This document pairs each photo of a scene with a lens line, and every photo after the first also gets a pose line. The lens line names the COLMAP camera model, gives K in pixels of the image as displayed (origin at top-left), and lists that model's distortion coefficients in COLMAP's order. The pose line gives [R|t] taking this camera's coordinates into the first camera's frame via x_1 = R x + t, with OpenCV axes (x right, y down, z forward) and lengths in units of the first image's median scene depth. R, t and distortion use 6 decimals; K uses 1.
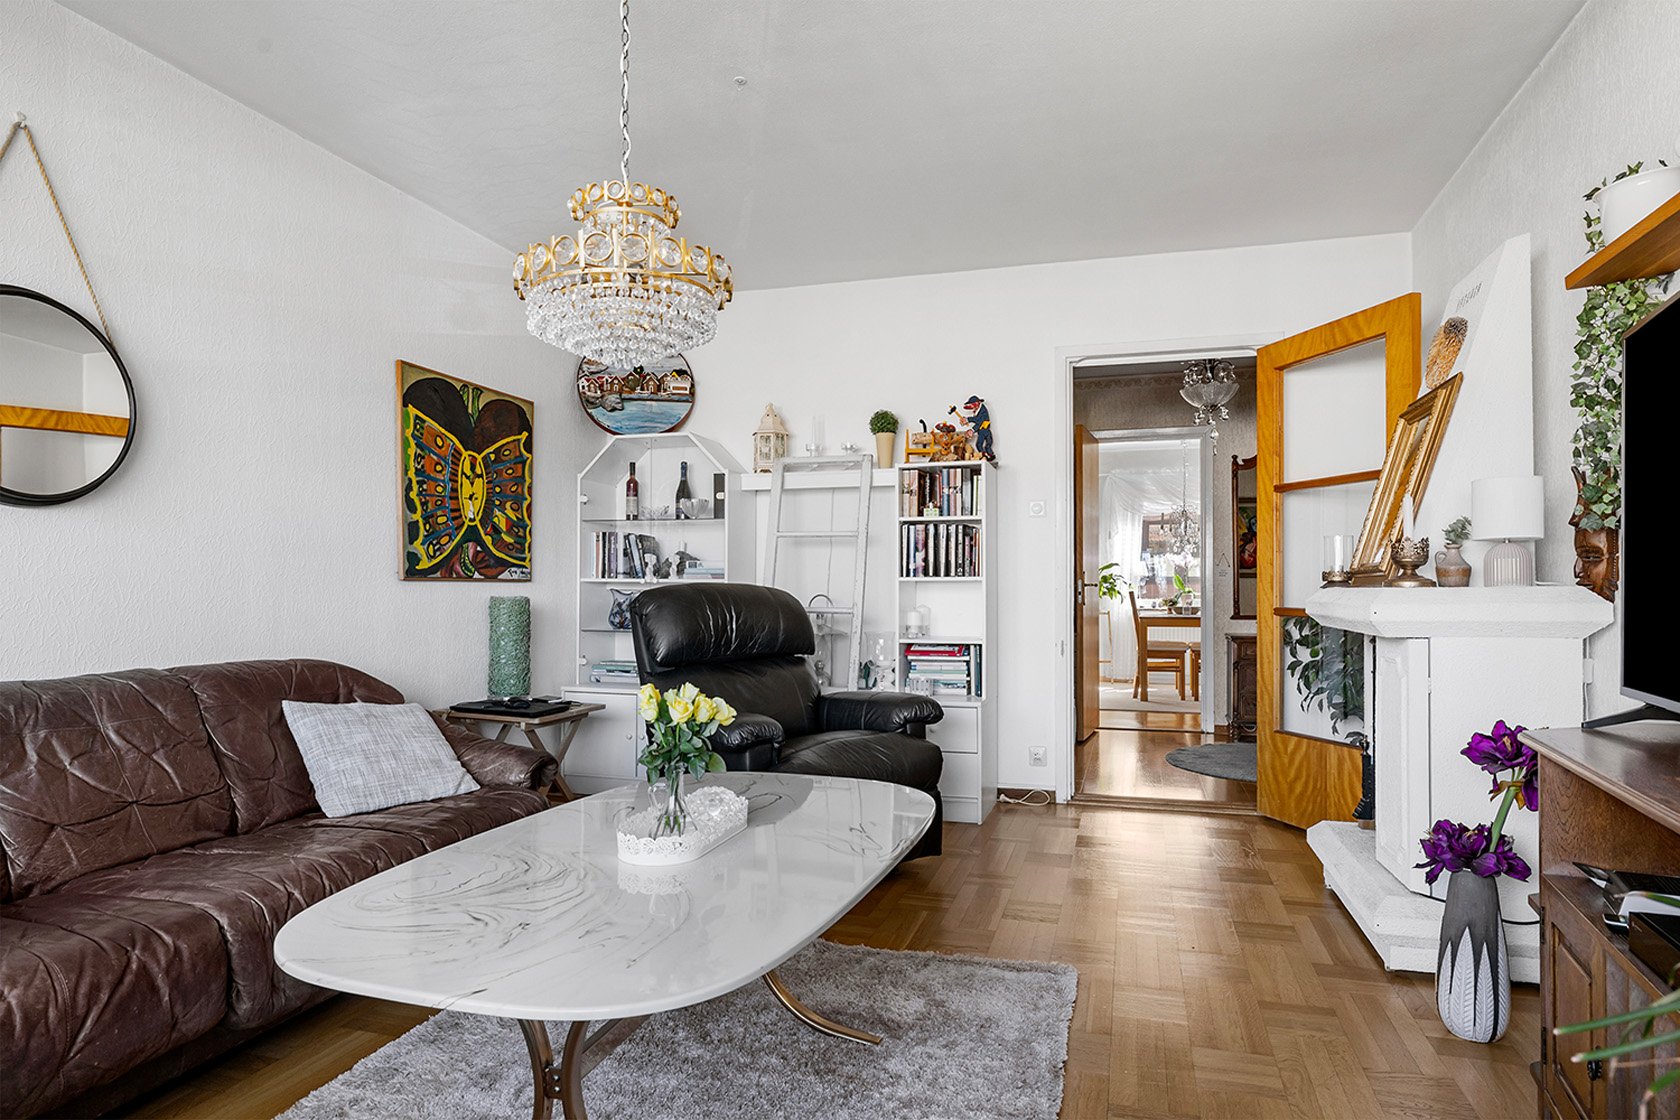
lens RADIAL K [[952.1, 0, 839.1], [0, 952.1, 555.5], [0, 0, 1]] dist [0.000446, 0.001453]
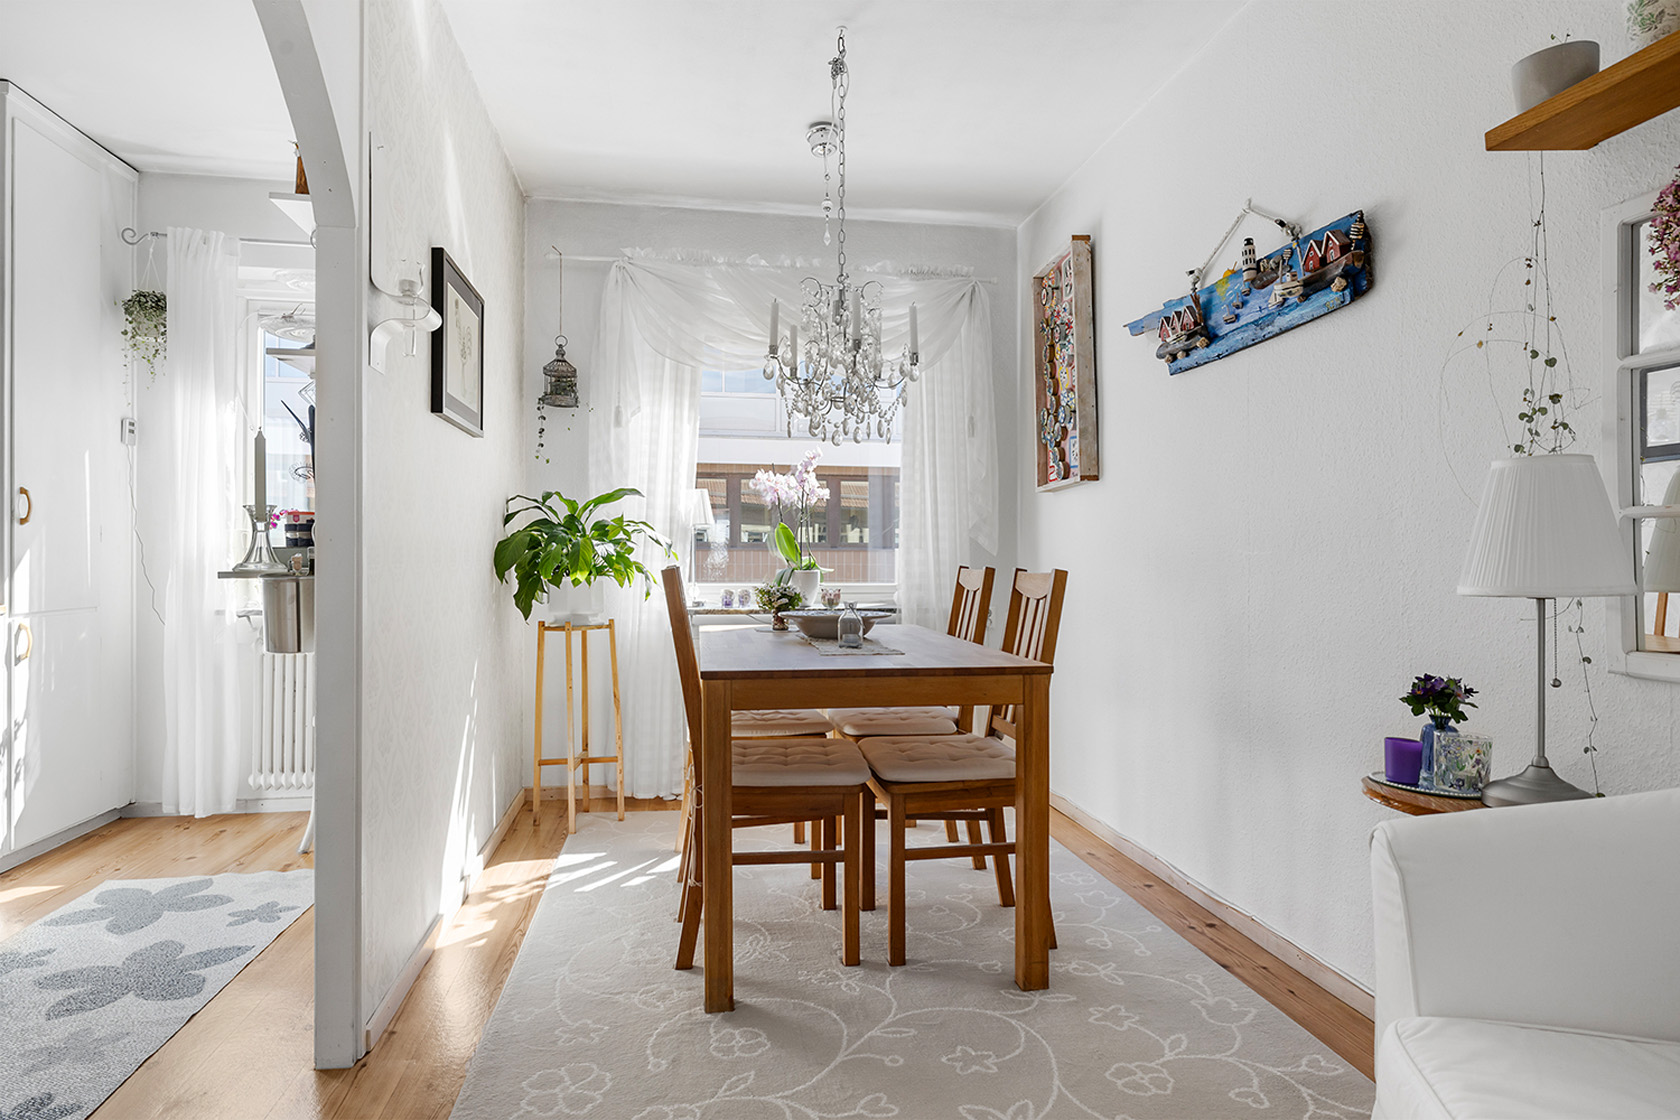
lens RADIAL K [[952.1, 0, 839.1], [0, 952.1, 555.5], [0, 0, 1]] dist [0.000446, 0.001453]
pose [[0.894104, -0.004410, 0.447838, 0.197742], [-0.010254, 0.999488, 0.030314, 0.022173], [-0.447742, -0.031696, 0.893601, 0.635521]]
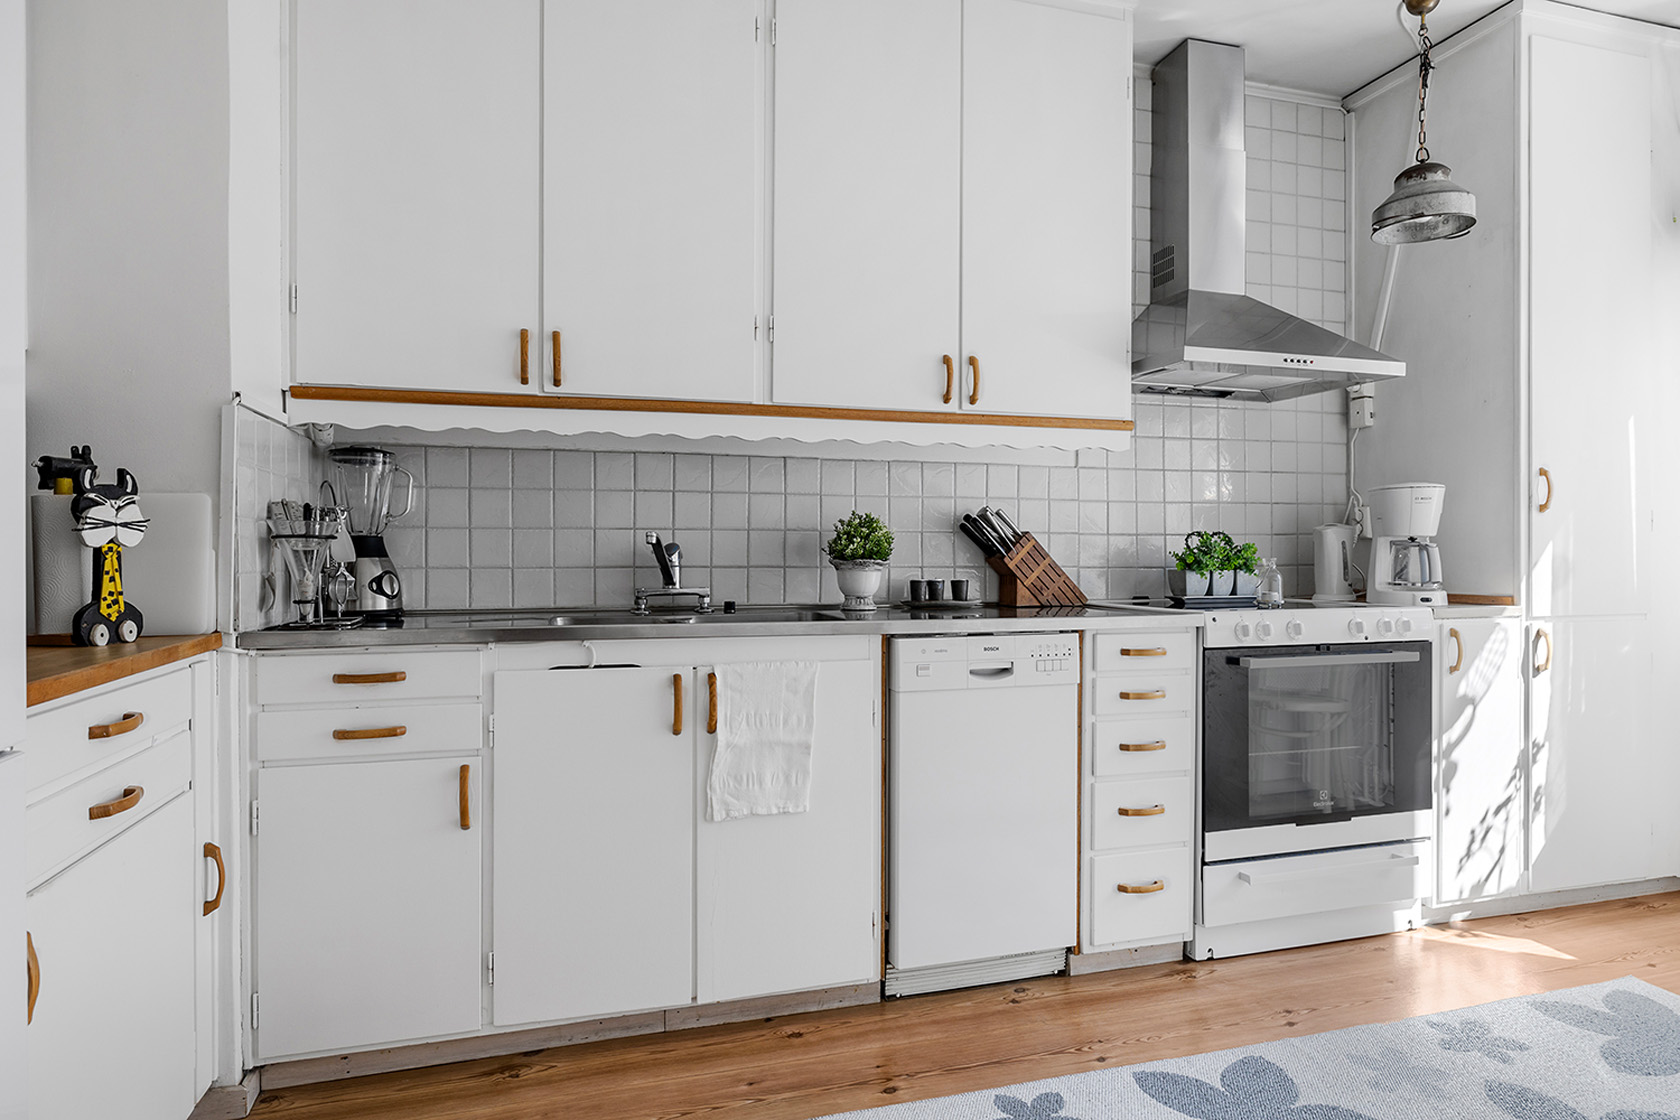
lens RADIAL K [[950.0, 0, 839.8], [0, 950.0, 562.5], [0, 0, 1]] dist [-0.000329, 0.000749]
pose [[0.556044, -0.001910, -0.831151, 0.209133], [0.030698, 0.999362, 0.018240, 0.027416], [0.830586, -0.035657, 0.555748, 0.724021]]
